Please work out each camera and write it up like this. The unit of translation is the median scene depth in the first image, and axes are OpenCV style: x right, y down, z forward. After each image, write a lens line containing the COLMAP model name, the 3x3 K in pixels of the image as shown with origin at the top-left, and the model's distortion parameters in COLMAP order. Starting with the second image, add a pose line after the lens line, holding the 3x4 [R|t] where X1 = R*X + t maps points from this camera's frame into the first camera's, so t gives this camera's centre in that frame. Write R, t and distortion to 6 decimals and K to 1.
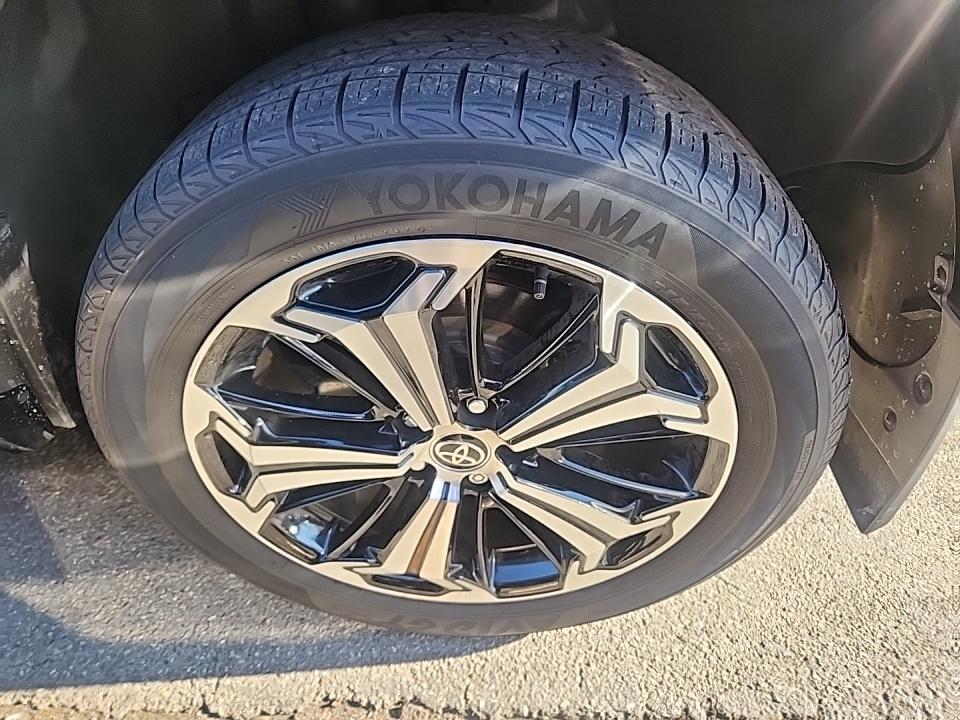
lens RADIAL K [[636.1, 0, 485.8], [0, 636.1, 358.8], [0, 0, 1]] dist [0.054948, -0.035201]
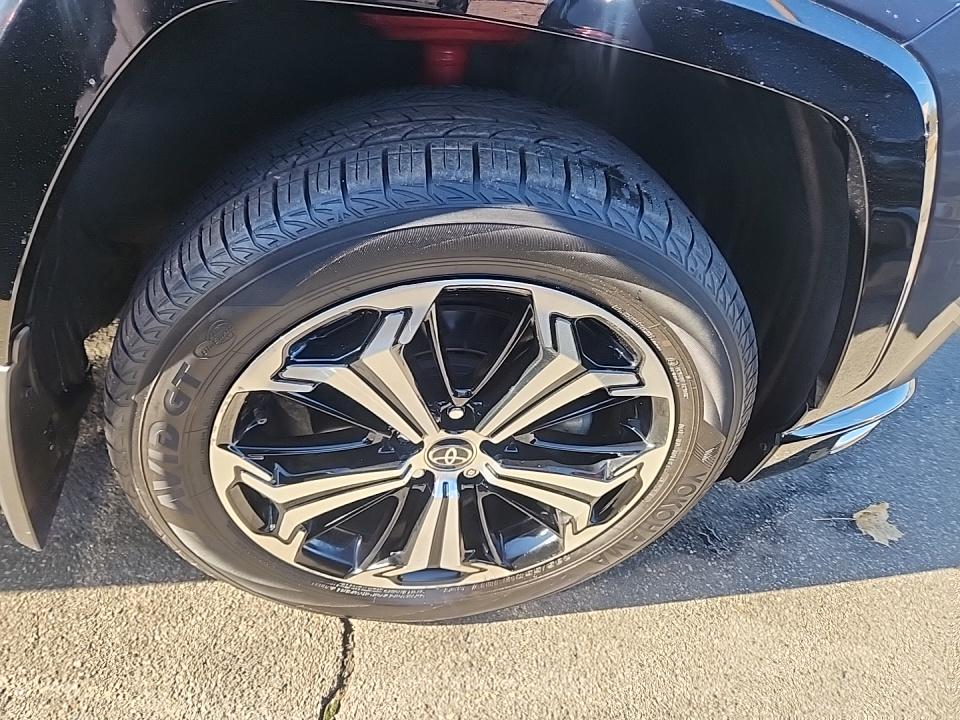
lens RADIAL K [[636.1, 0, 484.1], [0, 636.1, 361.0], [0, 0, 1]] dist [0.054948, -0.035201]
pose [[0.976613, -0.213306, 0.026970, 0.025930], [0.213154, 0.976982, 0.008438, -0.018327], [-0.028149, -0.002492, 0.999601, -0.177987]]
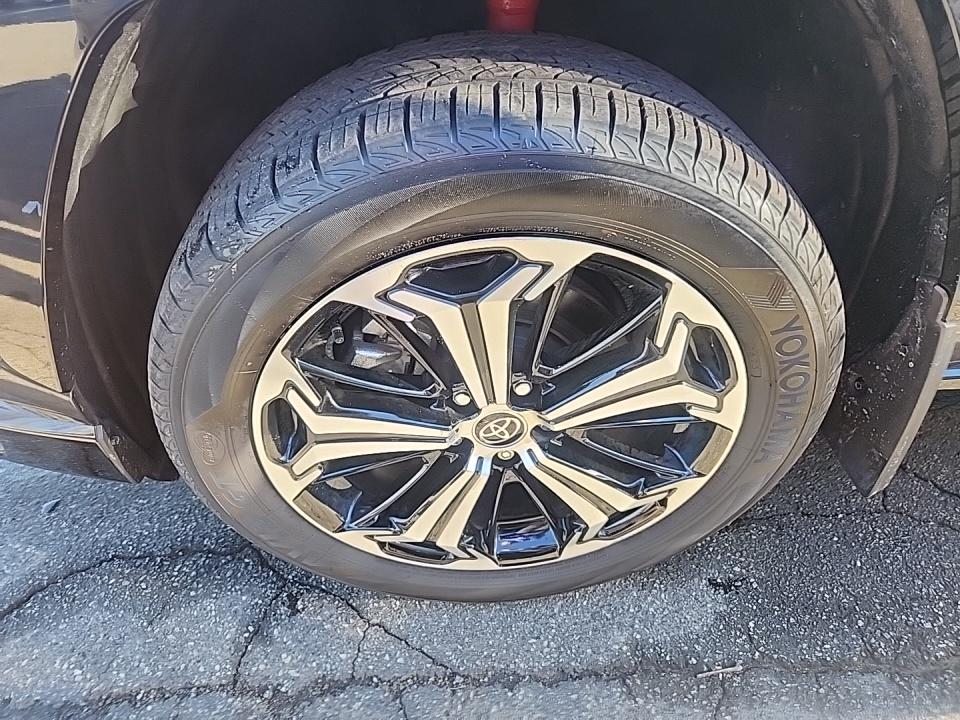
lens RADIAL K [[636.1, 0, 473.7], [0, 636.1, 358.3], [0, 0, 1]] dist [0.054948, -0.035201]
pose [[0.982191, 0.058494, 0.178550, -0.298843], [-0.059176, 0.998246, -0.001509, 0.027604], [-0.178325, -0.009084, 0.983930, -0.084077]]
